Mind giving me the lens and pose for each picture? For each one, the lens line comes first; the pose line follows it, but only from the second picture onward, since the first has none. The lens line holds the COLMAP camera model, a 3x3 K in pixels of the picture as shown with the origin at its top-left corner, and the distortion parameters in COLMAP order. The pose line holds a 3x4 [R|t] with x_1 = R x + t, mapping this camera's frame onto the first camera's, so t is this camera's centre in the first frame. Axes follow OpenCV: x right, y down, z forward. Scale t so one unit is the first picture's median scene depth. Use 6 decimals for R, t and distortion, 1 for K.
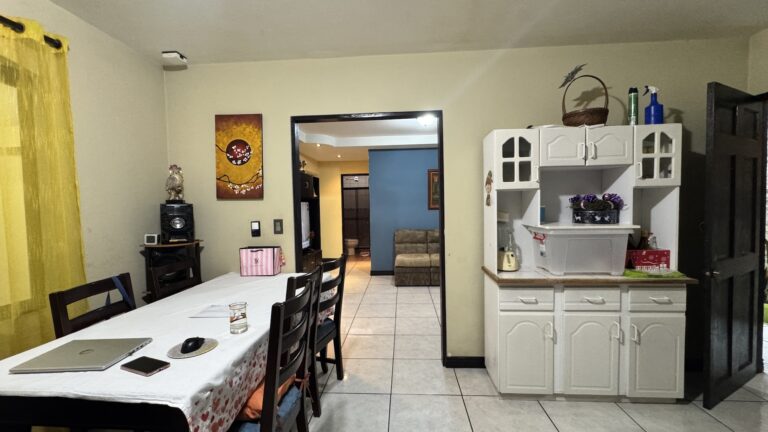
lens RADIAL K [[307.3, 0, 384.0], [0, 307.3, 216.0], [0, 0, 1]] dist [0.000305, -0.000002]
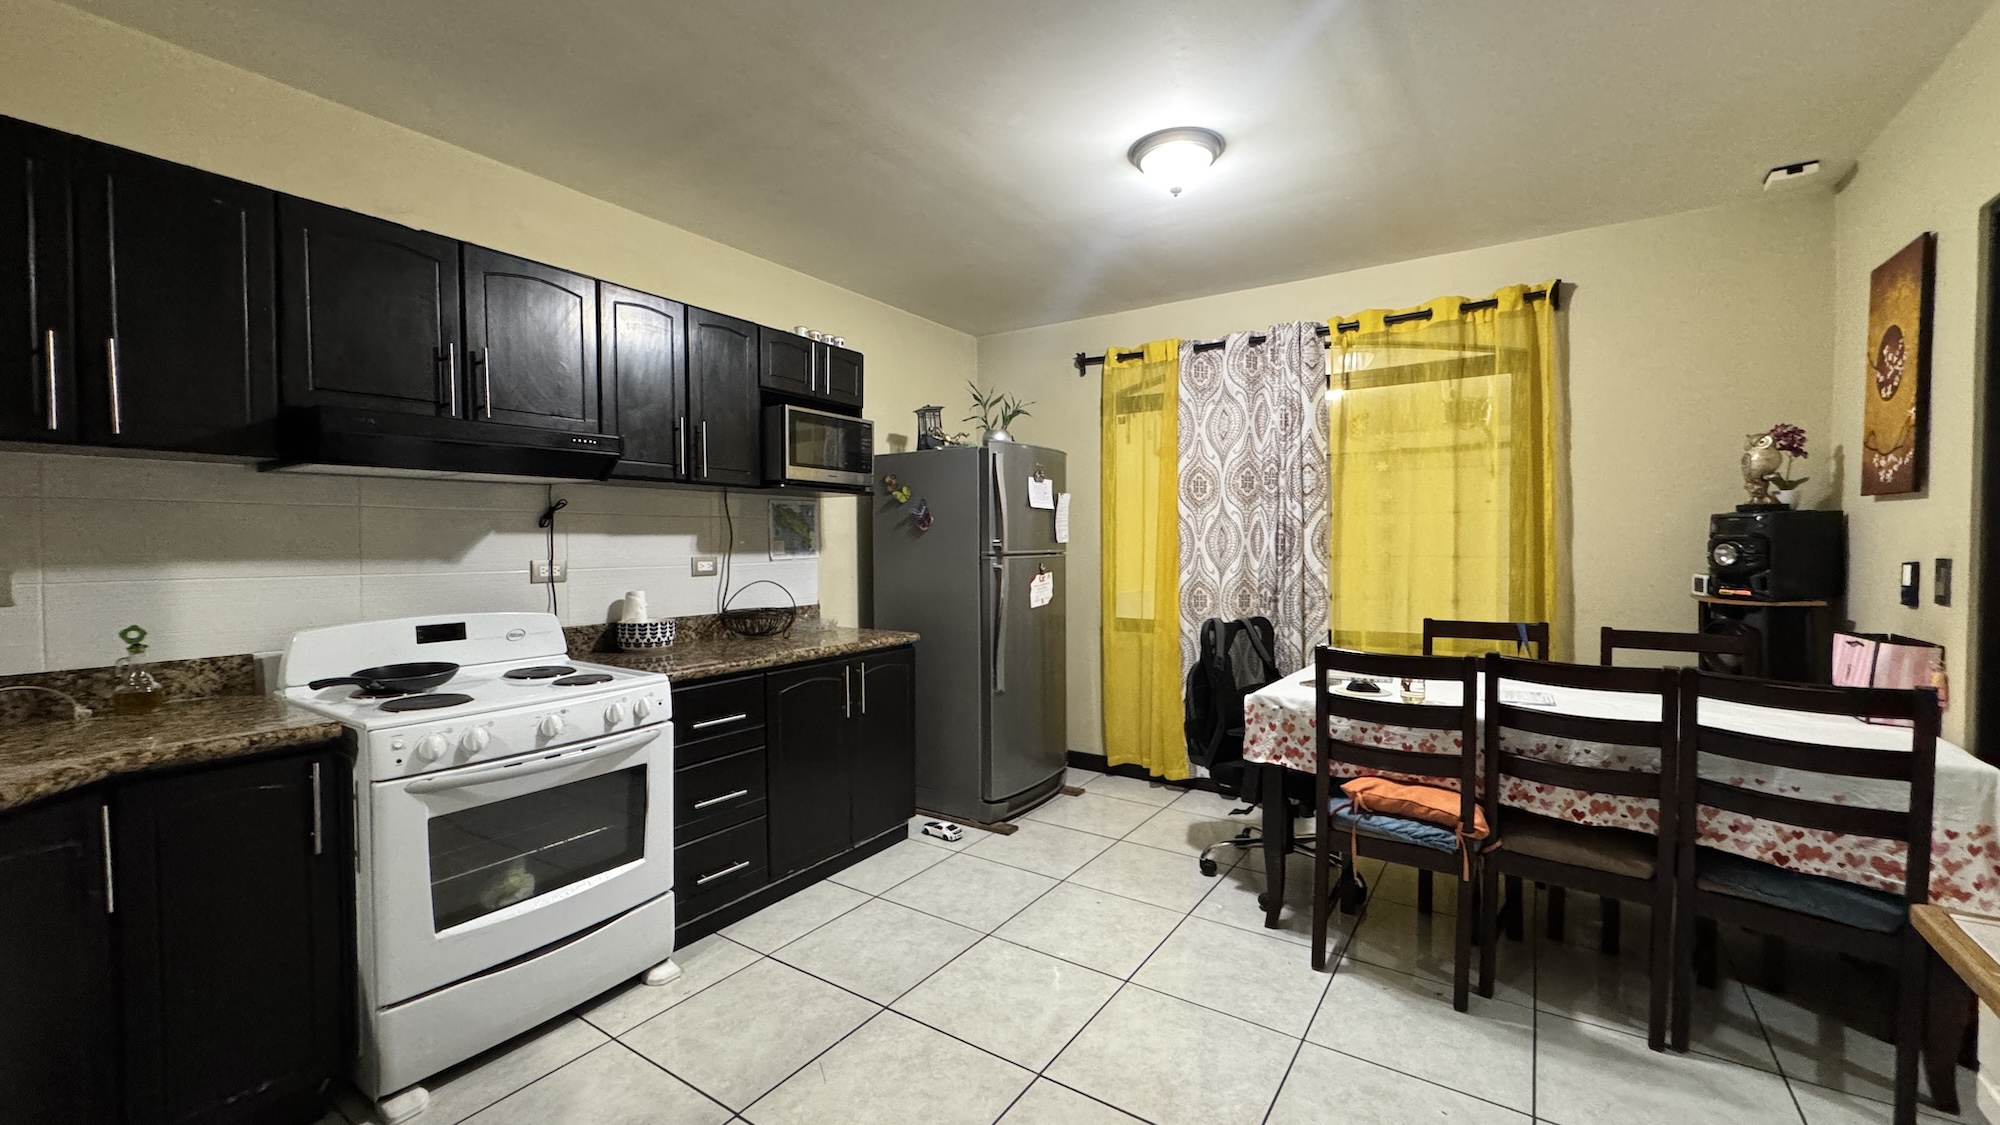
lens RADIAL K [[800.2, 0, 1000.0], [0, 800.2, 562.5], [0, 0, 1]] dist [0.000305, -0.000002]
pose [[-0.517424, 0.044566, -0.854568, 0.876957], [-0.012016, 0.998166, 0.059330, -0.022565], [0.855645, 0.040967, -0.515940, 0.633640]]
